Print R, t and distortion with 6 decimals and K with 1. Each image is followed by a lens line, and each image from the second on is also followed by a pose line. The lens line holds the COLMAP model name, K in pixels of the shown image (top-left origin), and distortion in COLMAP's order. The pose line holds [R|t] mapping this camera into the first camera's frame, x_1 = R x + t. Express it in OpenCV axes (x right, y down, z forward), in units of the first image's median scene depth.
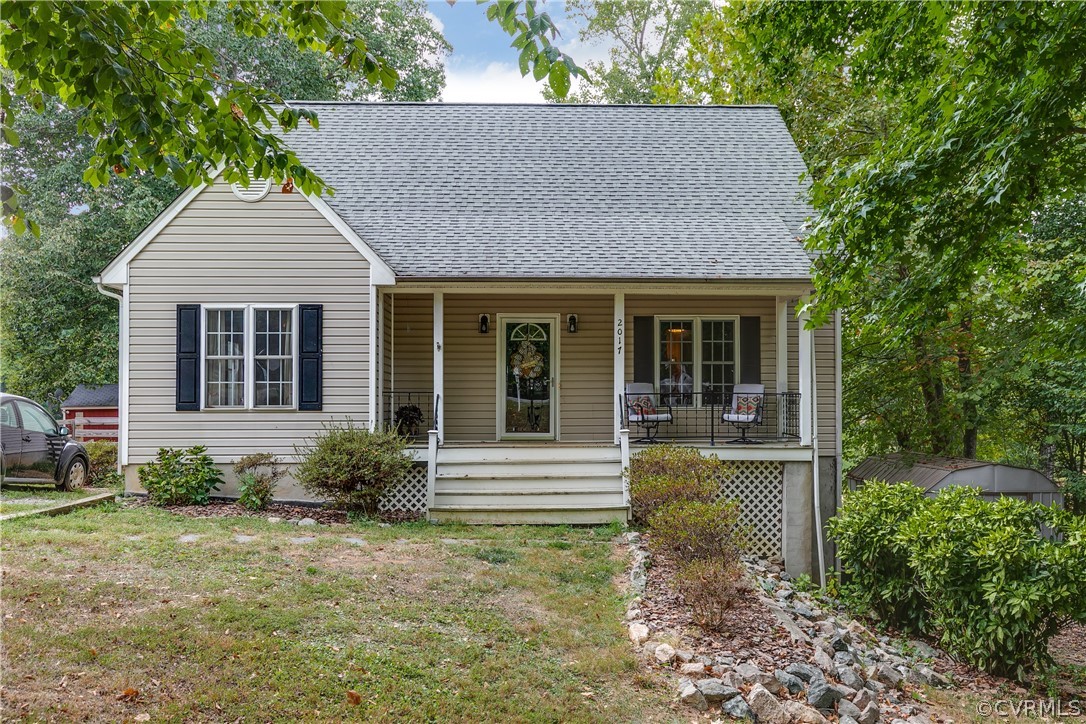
lens RADIAL K [[808.1, 0, 540.9], [0, 808.1, 373.6], [0, 0, 1]] dist [-0.029815, -0.000270]
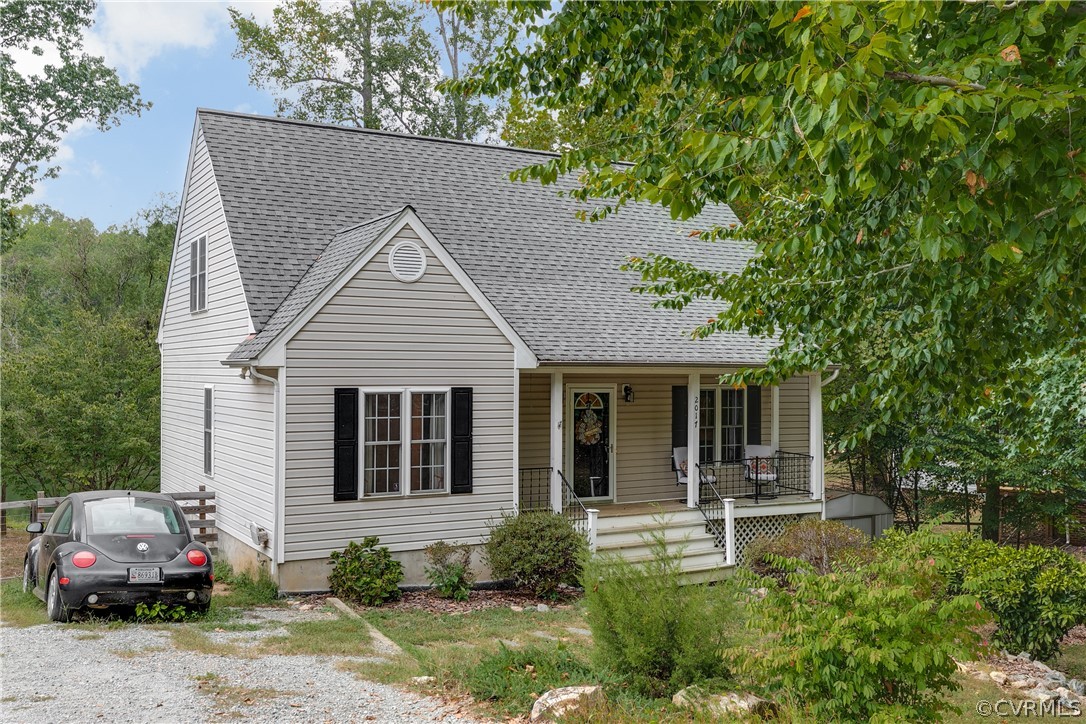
lens RADIAL K [[1025.0, 0, 543.4], [0, 1025.0, 358.3], [0, 0, 1]] dist [-0.009185, 0.000000]
pose [[0.886934, 0.012774, 0.461719, -0.787167], [-0.021464, 0.999677, 0.013573, -0.142015], [-0.461397, -0.021949, 0.886922, -0.178537]]
